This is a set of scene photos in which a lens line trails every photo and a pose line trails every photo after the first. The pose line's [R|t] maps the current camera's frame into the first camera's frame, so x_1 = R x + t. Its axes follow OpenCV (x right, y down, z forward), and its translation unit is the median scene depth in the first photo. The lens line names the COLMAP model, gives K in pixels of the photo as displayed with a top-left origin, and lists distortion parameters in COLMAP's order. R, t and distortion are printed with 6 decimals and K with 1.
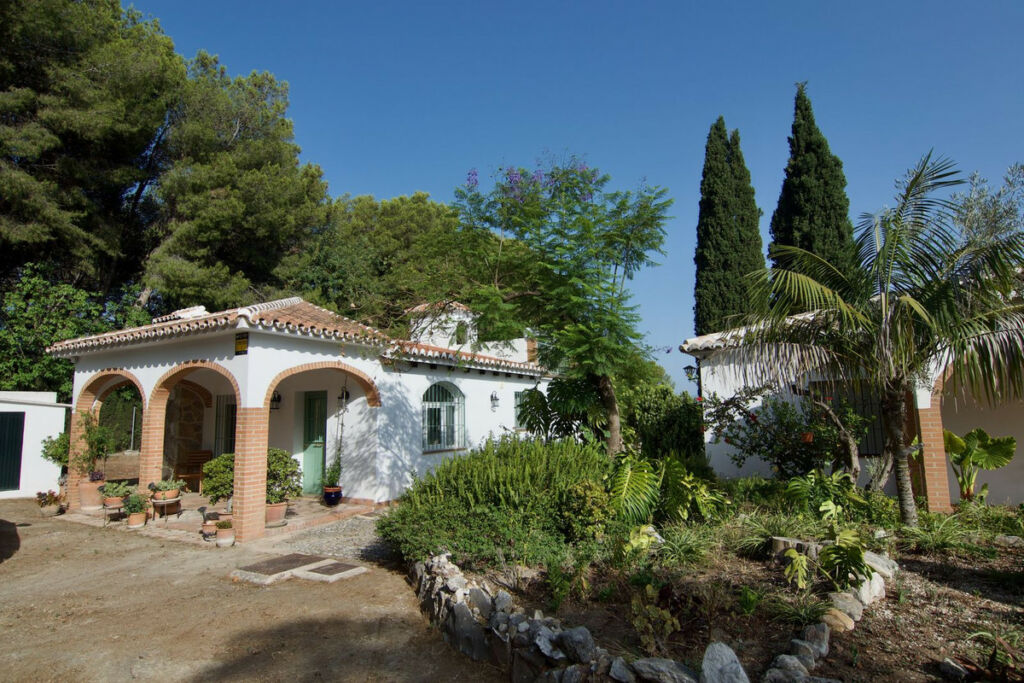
lens RADIAL K [[557.3, 0, 512.3], [0, 557.3, 346.5], [0, 0, 1]] dist [0.000155, -0.017877]
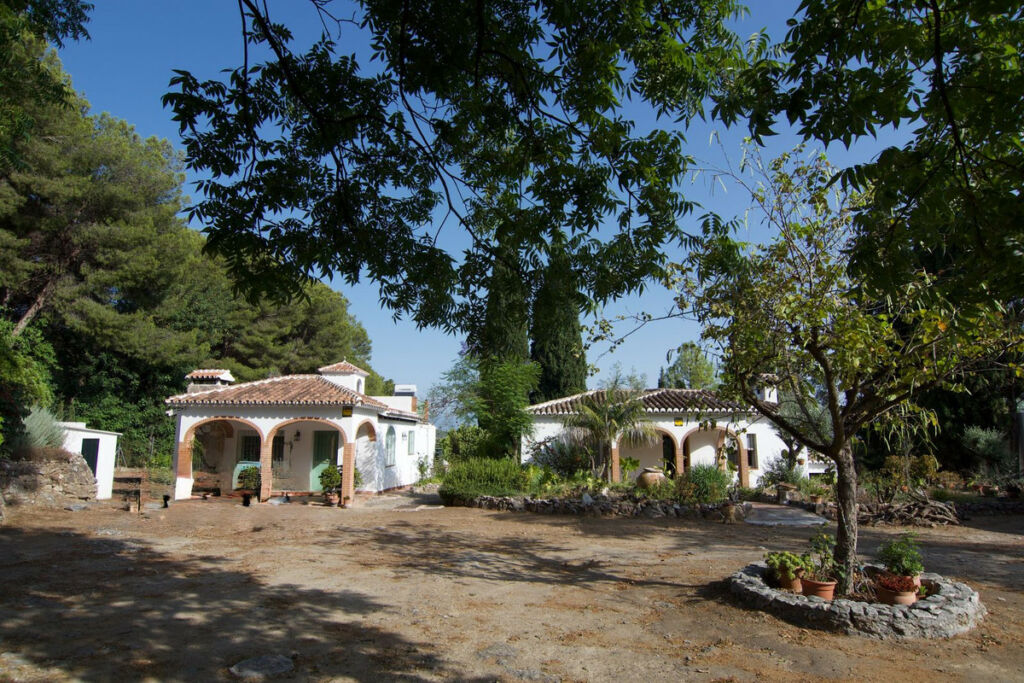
lens RADIAL K [[574.1, 0, 513.5], [0, 574.1, 343.7], [0, 0, 1]] dist [0.000396, -0.017515]
pose [[0.888026, 0.096334, 0.449589, -0.703631], [-0.077552, 0.995178, -0.060056, -0.134397], [-0.453206, 0.018465, 0.891215, -0.903535]]
